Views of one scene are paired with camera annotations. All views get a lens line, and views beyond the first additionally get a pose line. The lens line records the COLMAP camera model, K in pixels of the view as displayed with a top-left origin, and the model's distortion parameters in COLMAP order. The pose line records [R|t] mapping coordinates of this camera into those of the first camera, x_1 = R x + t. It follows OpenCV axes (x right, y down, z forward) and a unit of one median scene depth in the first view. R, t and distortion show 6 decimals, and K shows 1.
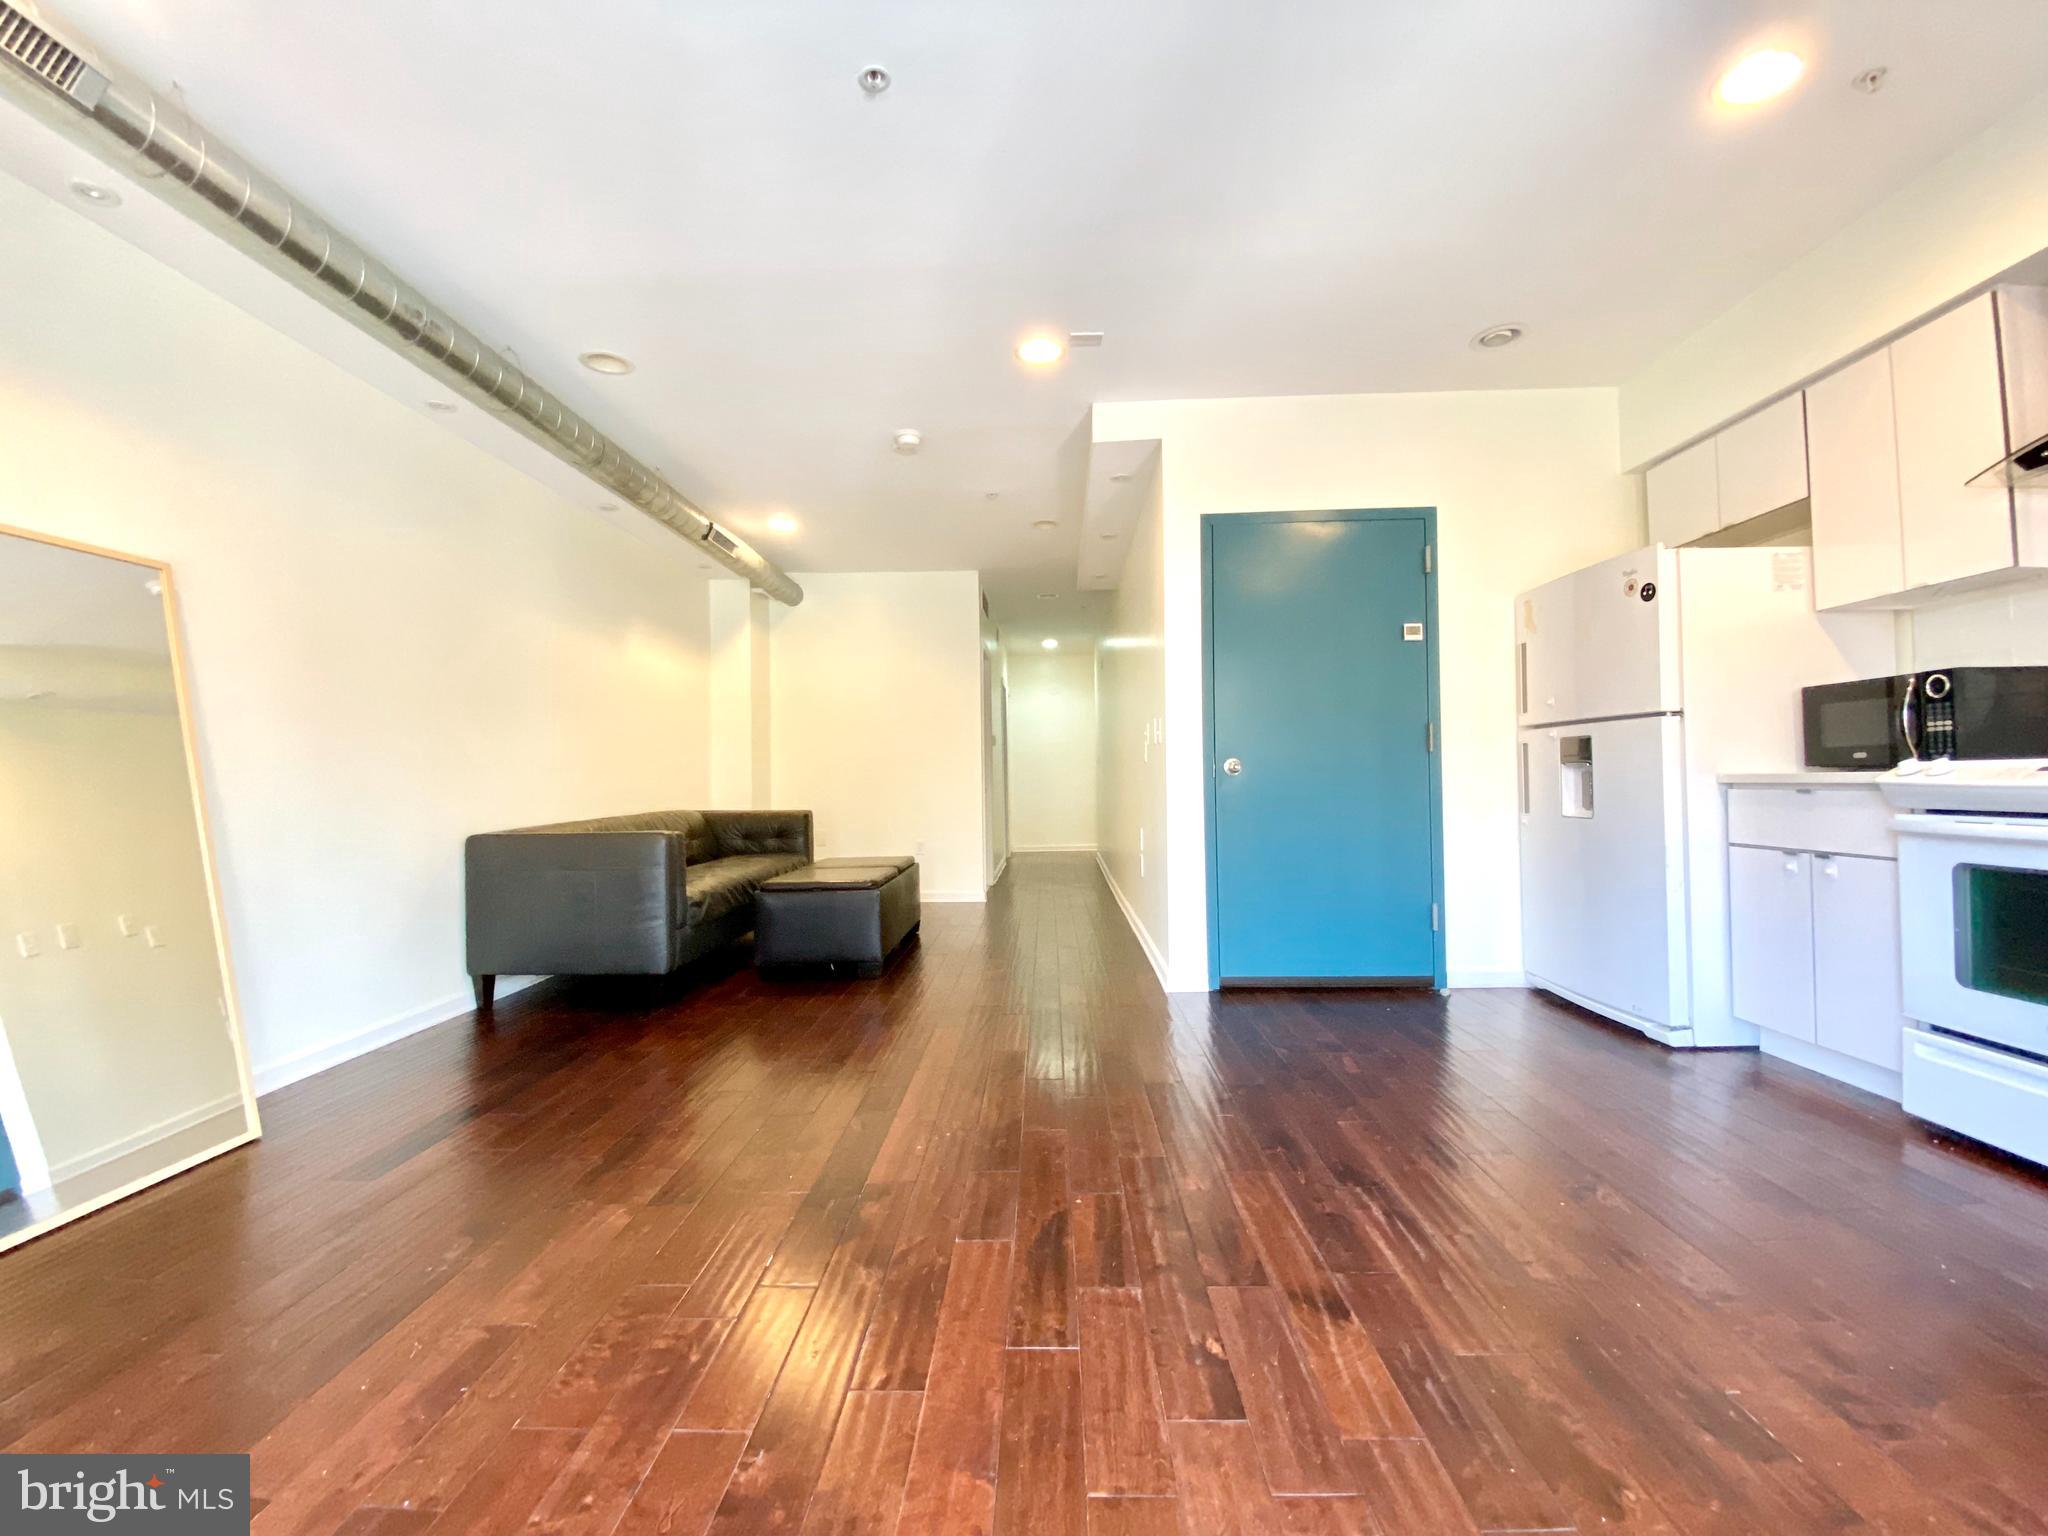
lens RADIAL K [[829.4, 0, 1026.5], [0, 829.4, 771.1], [0, 0, 1]] dist [0.033554, -0.025815]
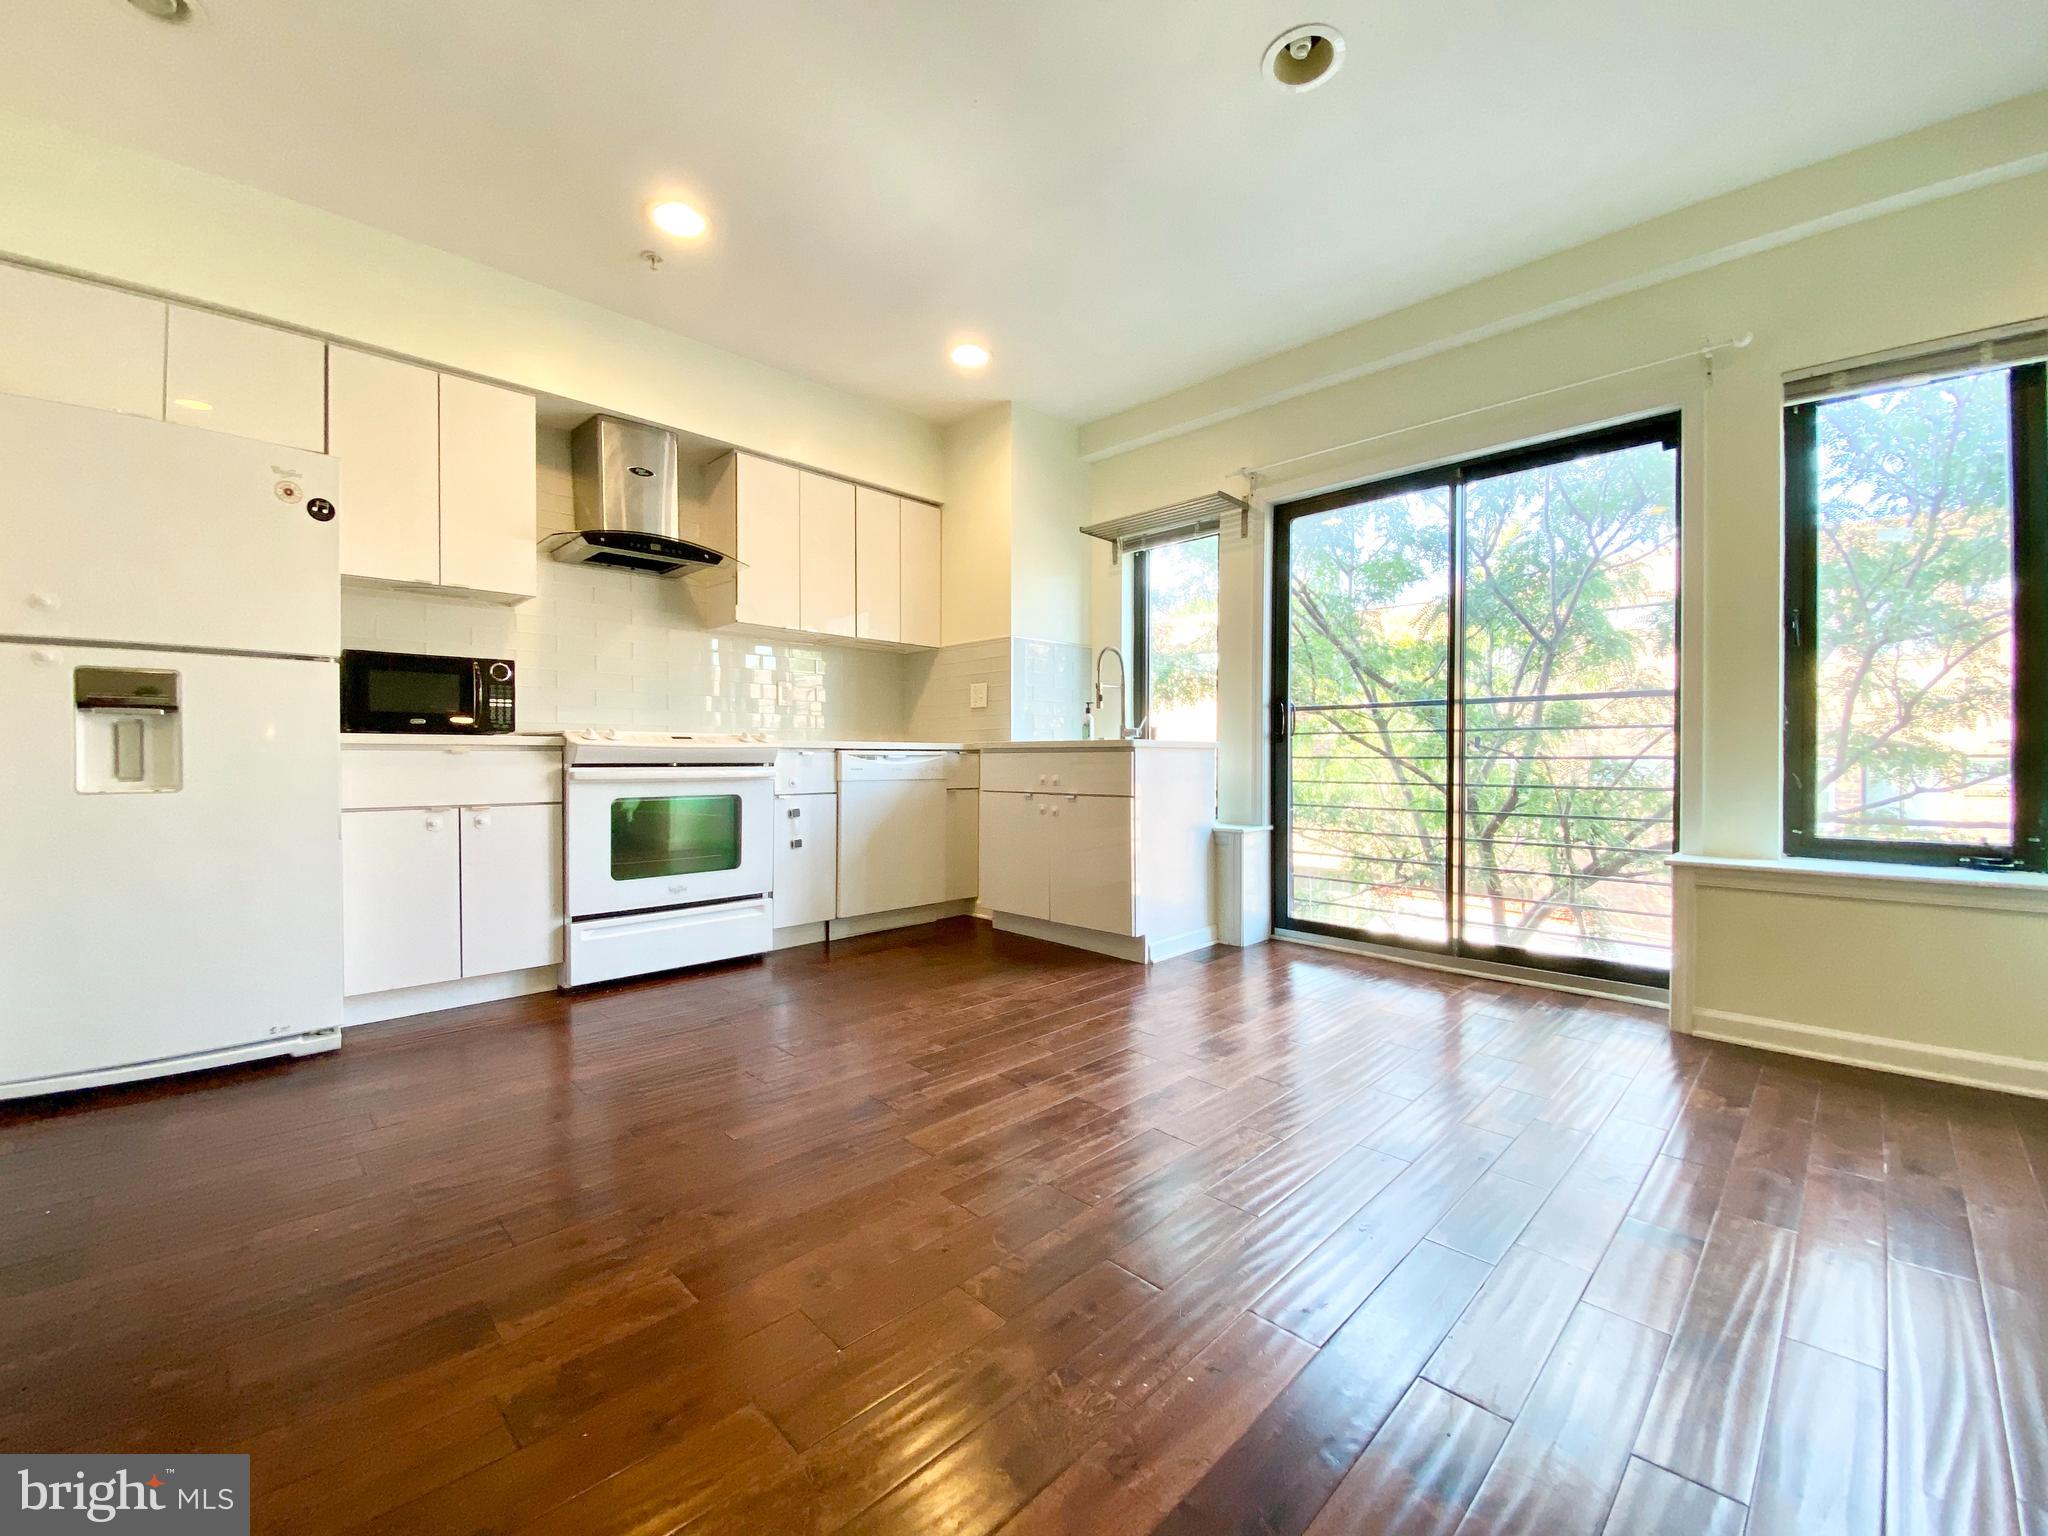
lens RADIAL K [[829.4, 0, 1026.5], [0, 829.4, 771.1], [0, 0, 1]] dist [0.033554, -0.025815]
pose [[-0.719816, 0.003334, 0.694156, -0.332816], [0.002300, 0.999994, -0.002418, 0.047574], [-0.694161, -0.000144, -0.719820, 1.129436]]
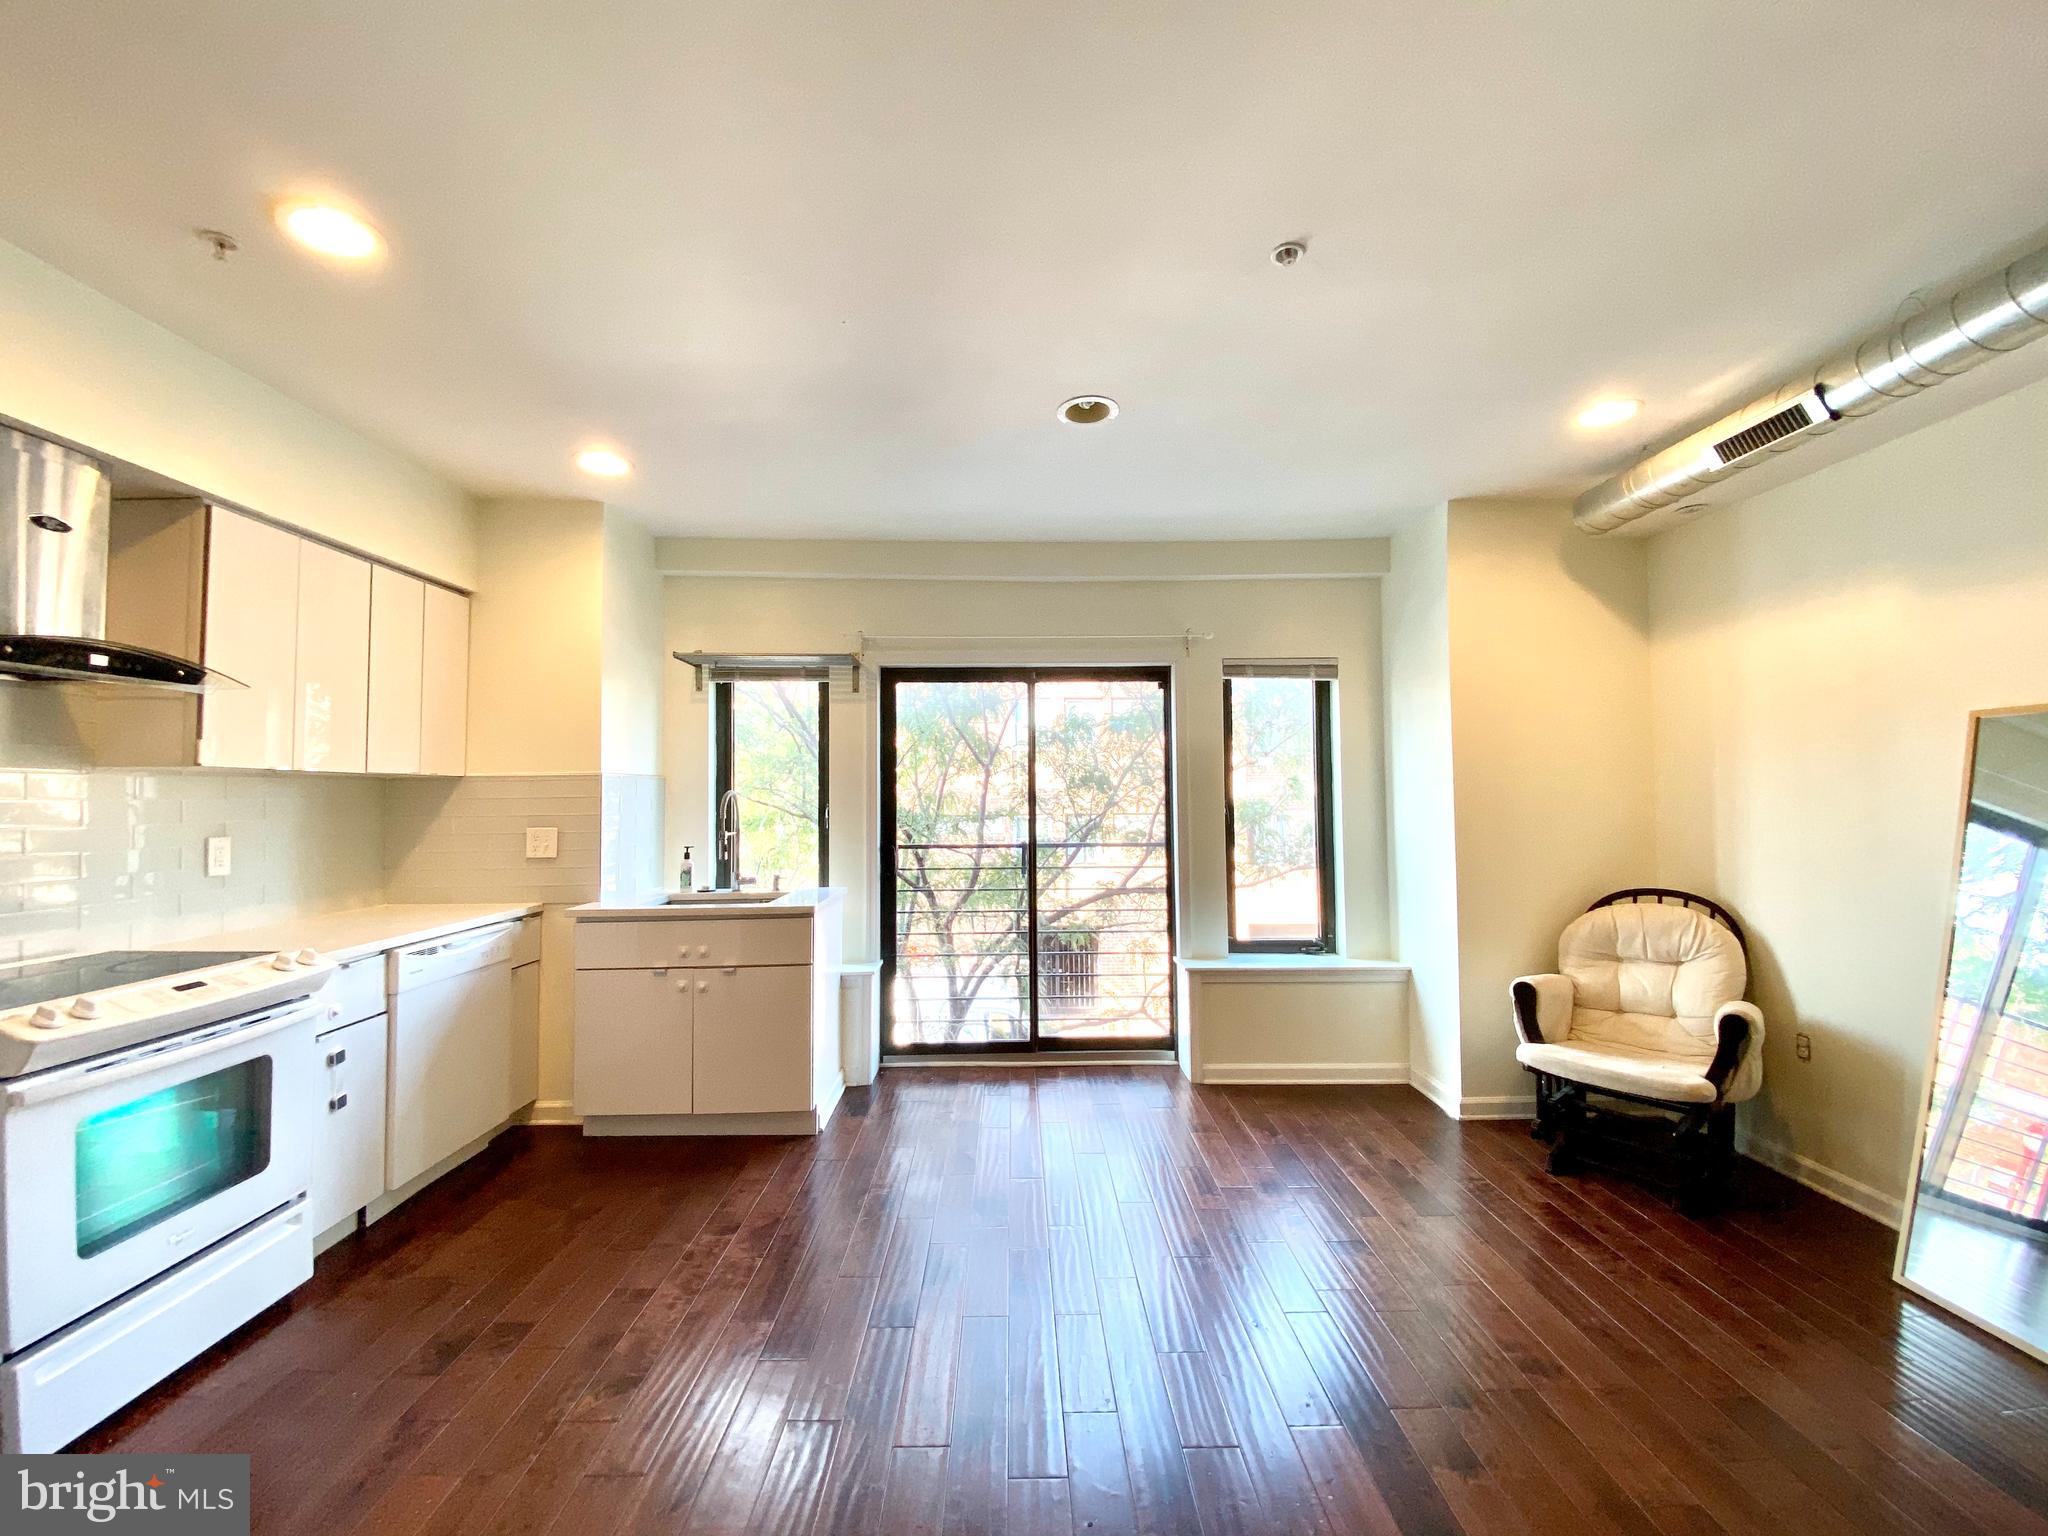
lens RADIAL K [[829.4, 0, 1026.5], [0, 829.4, 771.1], [0, 0, 1]] dist [0.033554, -0.025815]
pose [[-0.998960, 0.020982, -0.040488, 0.124761], [0.022597, 0.998950, -0.039846, -0.137538], [0.039610, -0.040719, -0.998385, 1.363760]]
